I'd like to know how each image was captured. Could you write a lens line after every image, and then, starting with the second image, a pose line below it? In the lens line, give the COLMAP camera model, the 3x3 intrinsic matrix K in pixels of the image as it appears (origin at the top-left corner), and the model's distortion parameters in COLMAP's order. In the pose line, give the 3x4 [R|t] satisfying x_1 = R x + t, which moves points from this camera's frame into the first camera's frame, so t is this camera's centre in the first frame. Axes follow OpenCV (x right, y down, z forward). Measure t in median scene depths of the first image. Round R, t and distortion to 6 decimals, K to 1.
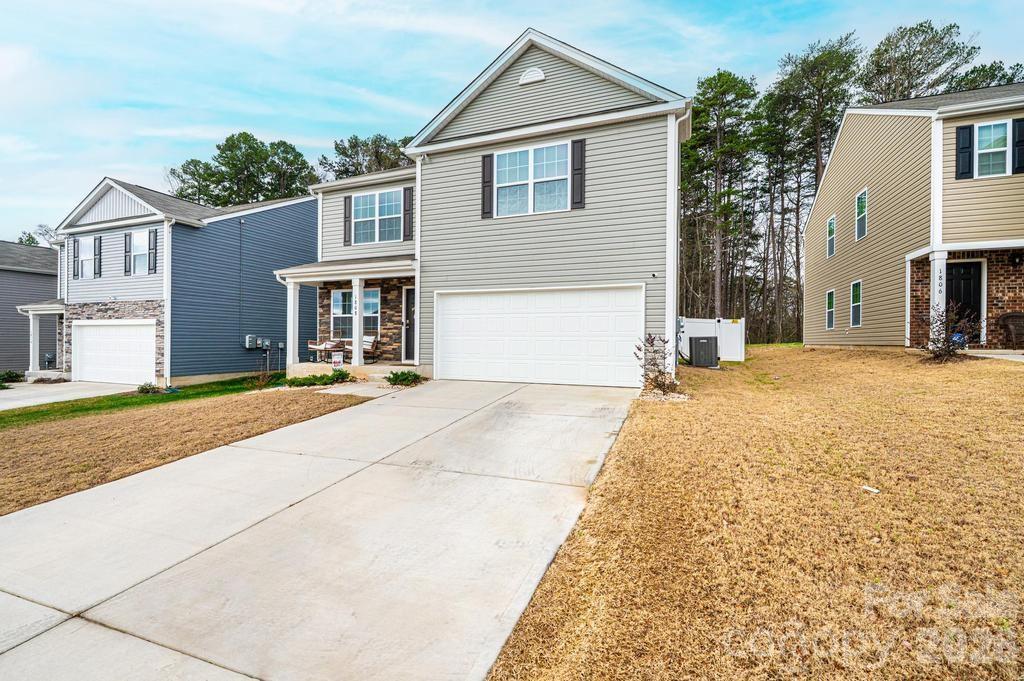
lens RADIAL K [[436.9, 0, 512.0], [0, 436.9, 340.5], [0, 0, 1]] dist [-0.000964, 0.000076]
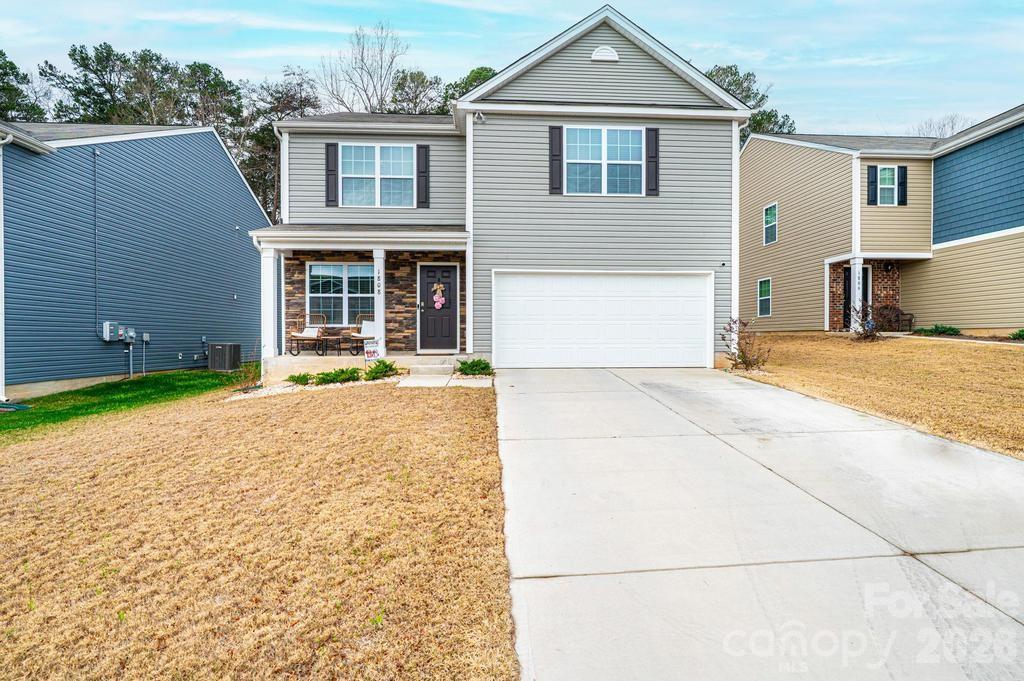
lens RADIAL K [[489.6, 0, 512.0], [0, 489.6, 340.5], [0, 0, 1]] dist [-0.001566, 0.000602]
pose [[0.910284, -0.010773, 0.413845, -0.470283], [0.007288, 0.999923, 0.010001, 0.018807], [-0.413921, -0.006088, 0.910292, 0.064872]]
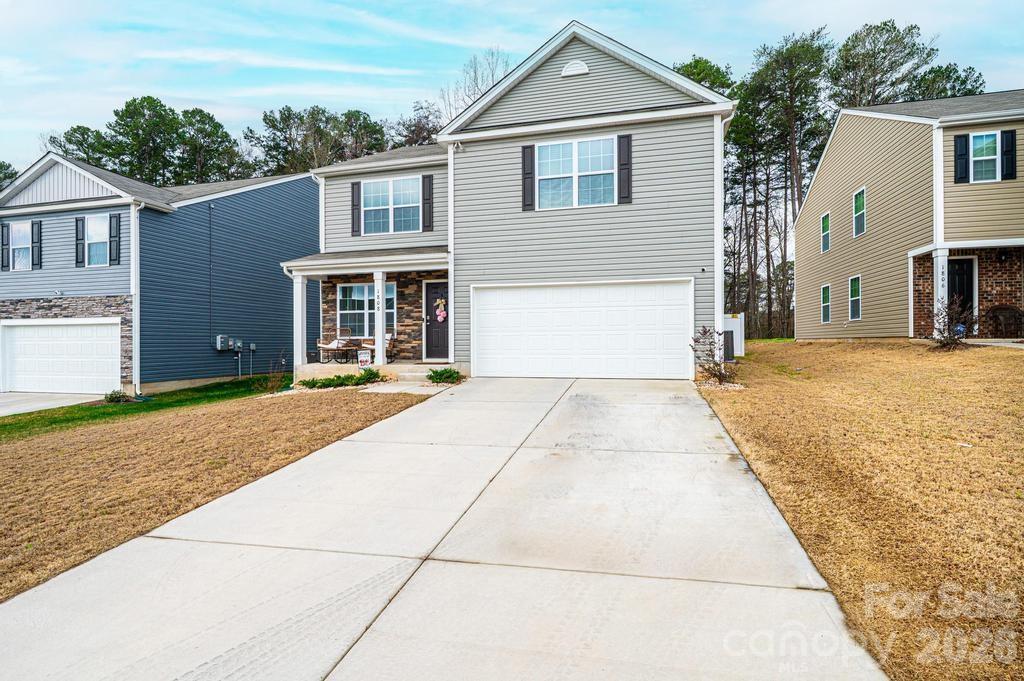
lens RADIAL K [[489.6, 0, 512.0], [0, 489.6, 340.5], [0, 0, 1]] dist [-0.001566, 0.000602]
pose [[0.992975, -0.012449, 0.117664, -0.182723], [0.012690, 0.999919, -0.001301, 0.009477], [-0.117639, 0.002785, 0.993053, -0.066923]]
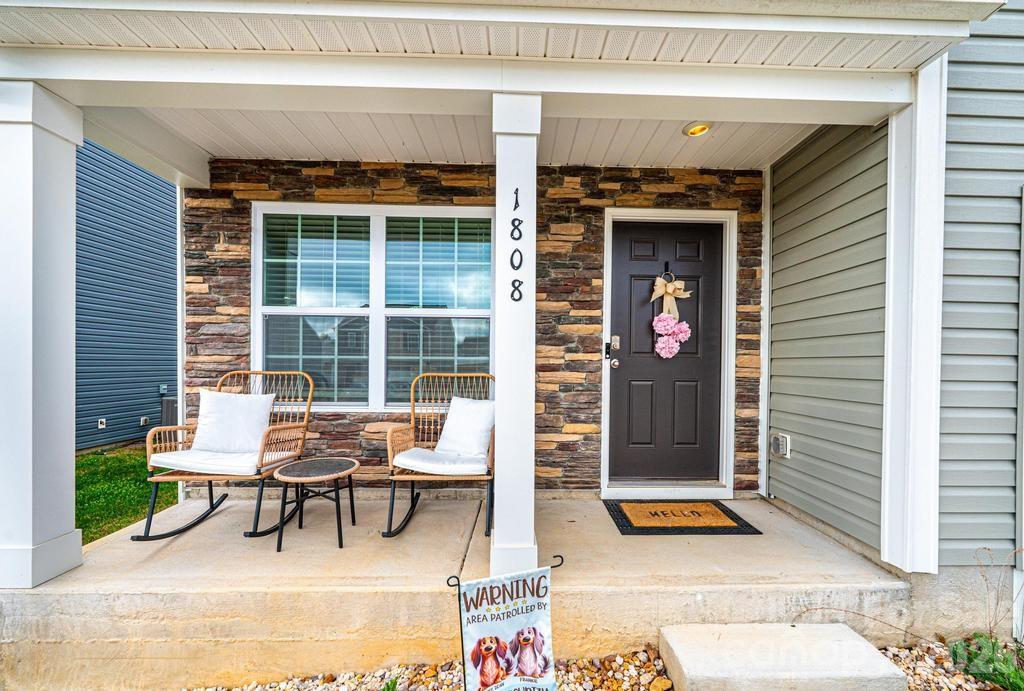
lens RADIAL K [[423.0, 0, 527.8], [0, 423.0, 365.7], [0, 0, 1]] dist [0.000458, 0.000041]
pose [[0.921905, -0.000980, 0.387415, -0.388101], [-0.004159, 0.999914, 0.012427, -0.031379], [-0.387394, -0.013068, 0.921822, 0.772383]]
